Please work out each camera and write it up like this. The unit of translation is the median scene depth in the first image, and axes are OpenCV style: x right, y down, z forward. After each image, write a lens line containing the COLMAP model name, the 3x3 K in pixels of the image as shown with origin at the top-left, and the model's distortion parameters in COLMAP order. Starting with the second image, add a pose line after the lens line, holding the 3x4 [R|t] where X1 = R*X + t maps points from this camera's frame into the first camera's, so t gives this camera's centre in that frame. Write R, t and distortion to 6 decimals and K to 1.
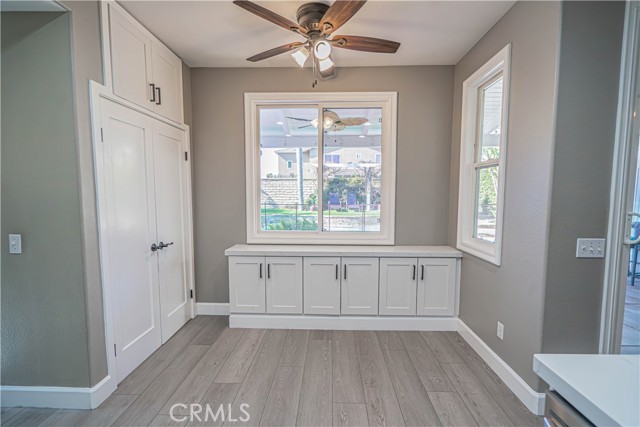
lens RADIAL K [[293.7, 0, 327.9], [0, 293.7, 217.5], [0, 0, 1]] dist [-0.003756, 0.000309]
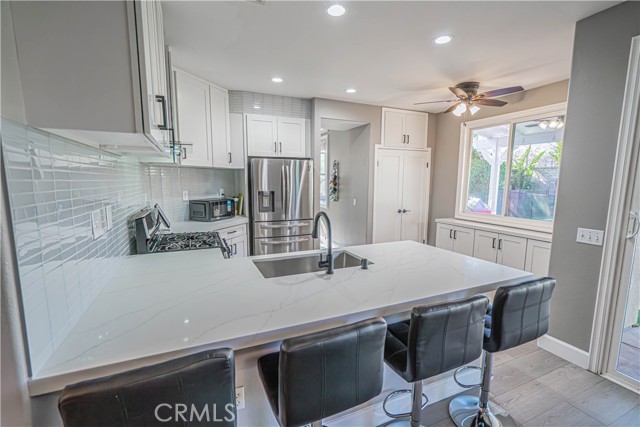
lens RADIAL K [[293.7, 0, 326.3], [0, 293.7, 217.1], [0, 0, 1]] dist [-0.003756, 0.000309]
pose [[0.447940, 0.115511, -0.886570, 0.911916], [-0.079469, 0.992838, 0.089205, -0.002647], [0.890525, 0.030496, 0.453911, -0.381432]]
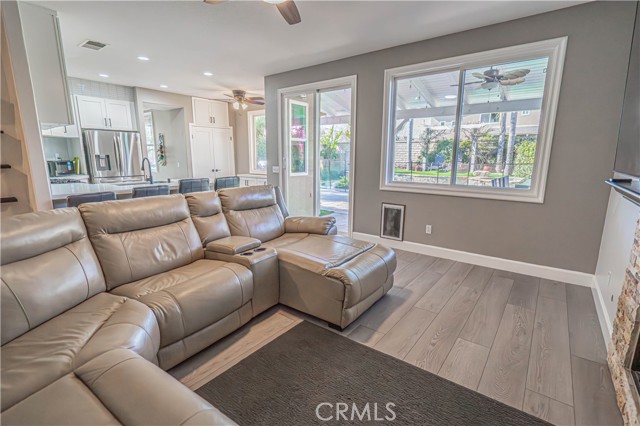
lens RADIAL K [[293.7, 0, 319.9], [0, 293.7, 212.0], [0, 0, 1]] dist [-0.003756, 0.000309]
pose [[0.813678, 0.115016, -0.569823, 1.820346], [-0.052389, 0.990751, 0.125169, 0.077464], [0.578950, -0.071995, 0.812178, -0.761757]]
